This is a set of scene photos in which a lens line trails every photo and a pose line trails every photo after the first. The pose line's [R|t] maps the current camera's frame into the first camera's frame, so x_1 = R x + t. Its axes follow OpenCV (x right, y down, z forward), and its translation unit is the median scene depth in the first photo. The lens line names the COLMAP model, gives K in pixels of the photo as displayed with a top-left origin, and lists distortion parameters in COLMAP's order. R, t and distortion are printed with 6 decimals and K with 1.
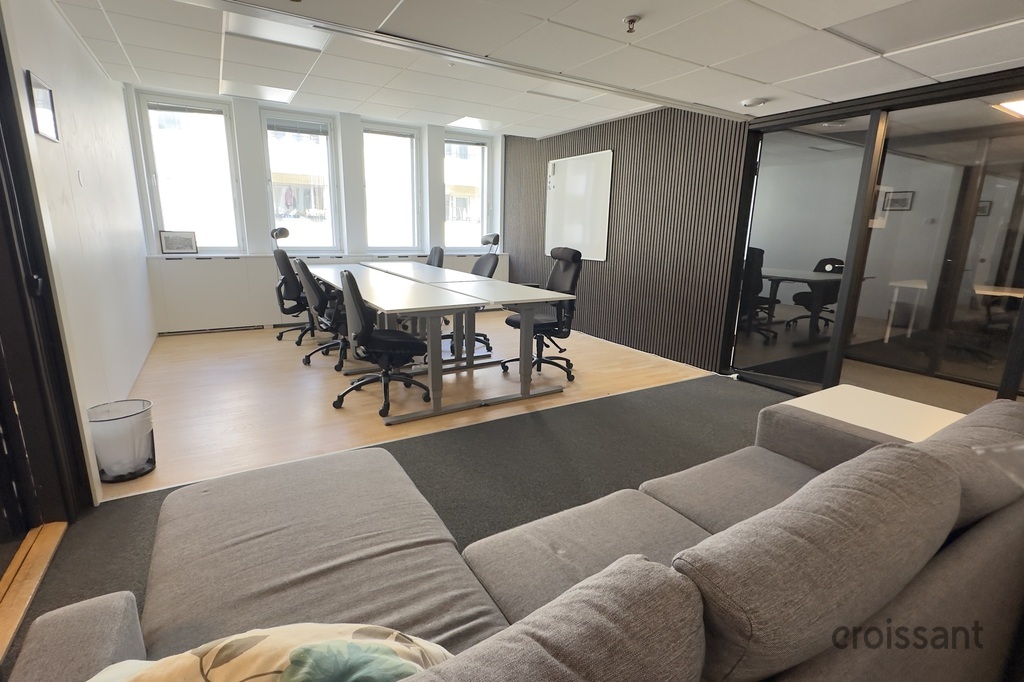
lens RADIAL K [[482.9, 0, 509.3], [0, 482.9, 339.2], [0, 0, 1]] dist [-0.005022, 0.002276]
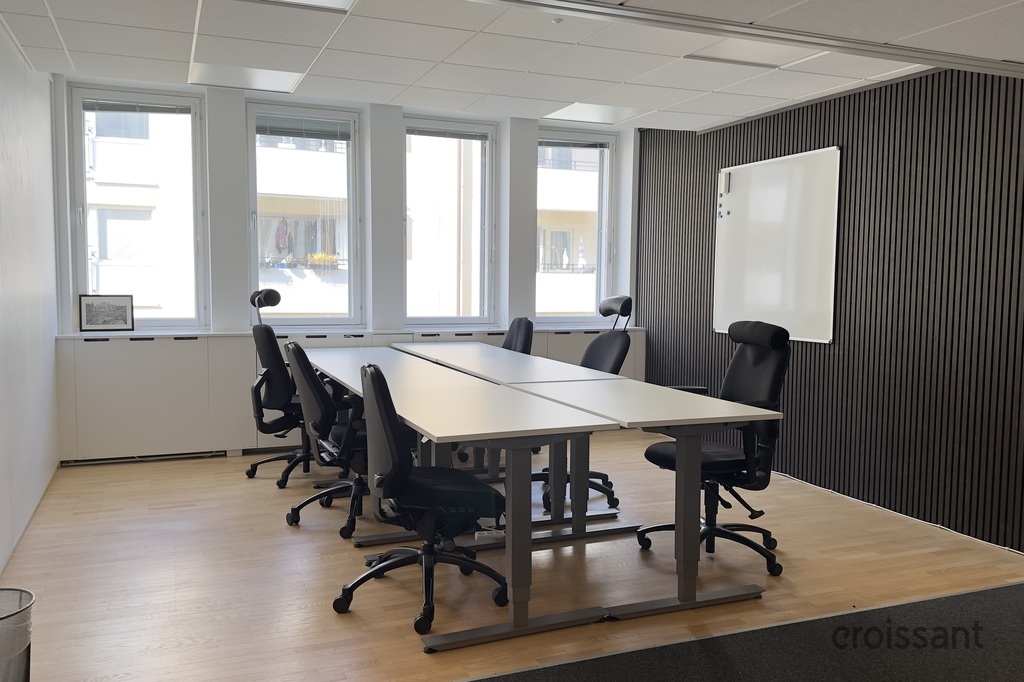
lens RADIAL K [[840.5, 0, 511.2], [0, 840.5, 337.0], [0, 0, 1]] dist [0.091490, -0.138831]
pose [[0.988496, -0.000330, -0.151246, -0.011998], [-0.023552, 0.987462, -0.156088, -0.014116], [0.149401, 0.157855, 0.976095, 0.022026]]
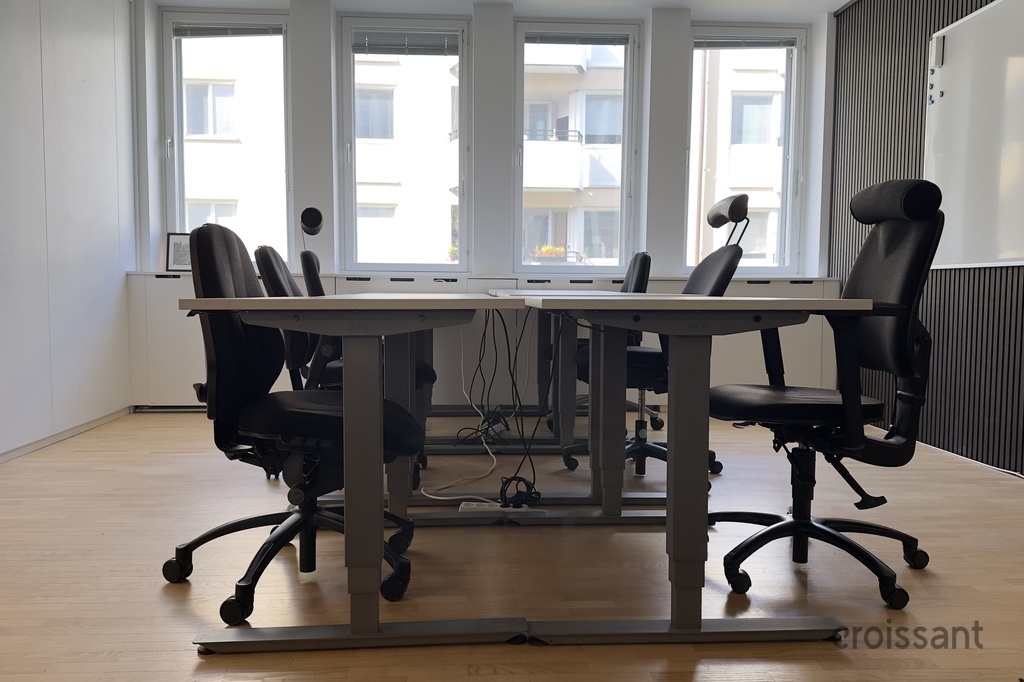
lens RADIAL K [[840.5, 0, 505.6], [0, 840.5, 347.9], [0, 0, 1]] dist [0.091490, -0.138831]
pose [[0.885422, 0.018408, -0.464422, 0.131053], [-0.094205, 0.985583, -0.140538, 0.021121], [0.455140, 0.168186, 0.874392, 0.342237]]
